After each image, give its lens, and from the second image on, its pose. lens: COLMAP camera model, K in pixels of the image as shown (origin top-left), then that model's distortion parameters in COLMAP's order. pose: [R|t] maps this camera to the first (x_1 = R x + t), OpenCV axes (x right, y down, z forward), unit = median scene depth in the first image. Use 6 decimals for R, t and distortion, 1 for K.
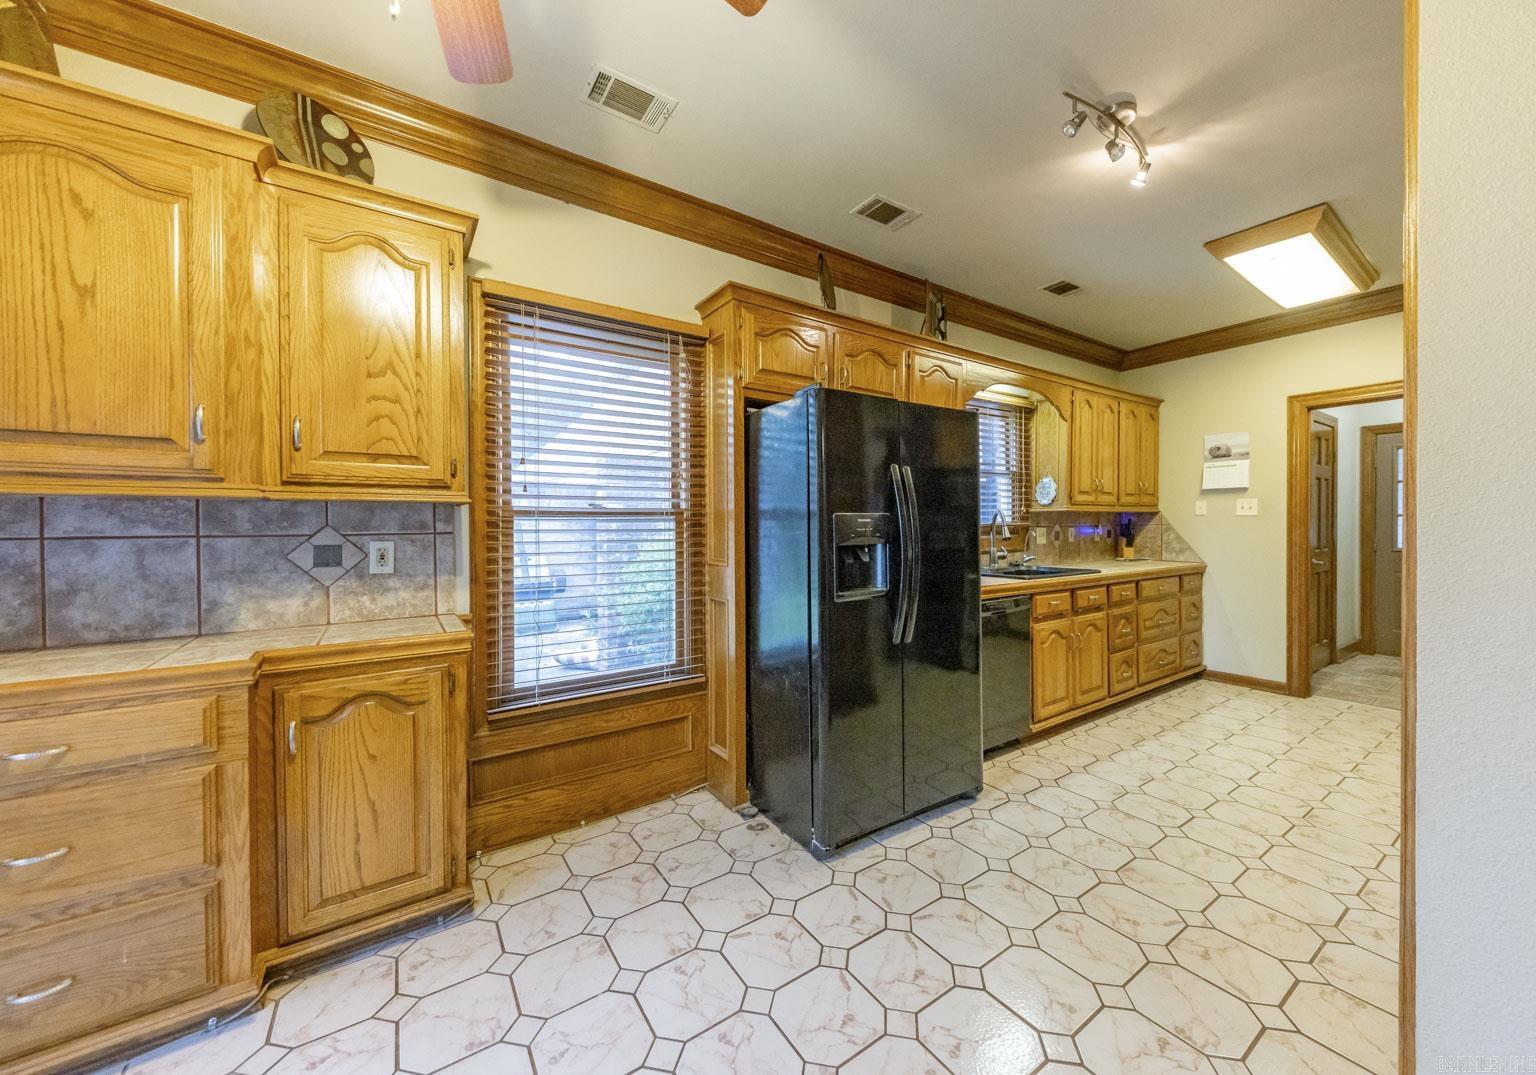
lens RADIAL K [[566.1, 0, 769.6], [0, 566.1, 525.6], [0, 0, 1]] dist [0.001175, -0.000230]
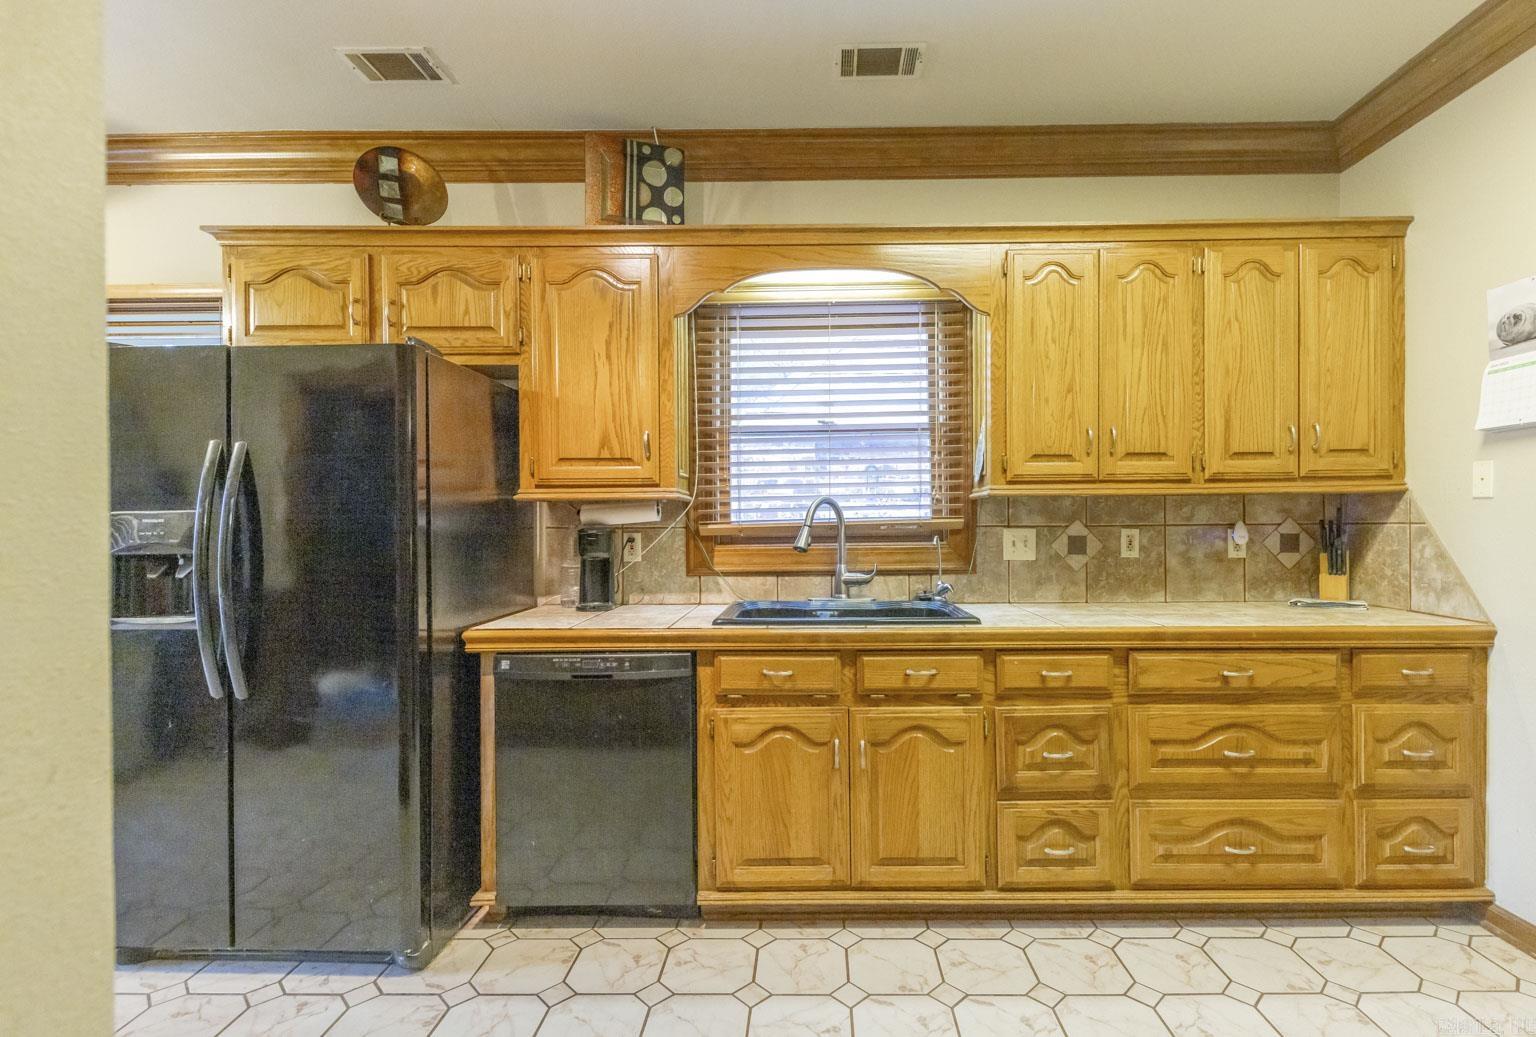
lens RADIAL K [[728.2, 0, 768.0], [0, 728.2, 518.5], [0, 0, 1]] dist [-0.001757, -0.000935]
pose [[0.825665, -0.002550, -0.564155, 0.735045], [0.000513, 0.999993, -0.003770, -0.003469], [0.564161, 0.002823, 0.825660, 0.367895]]
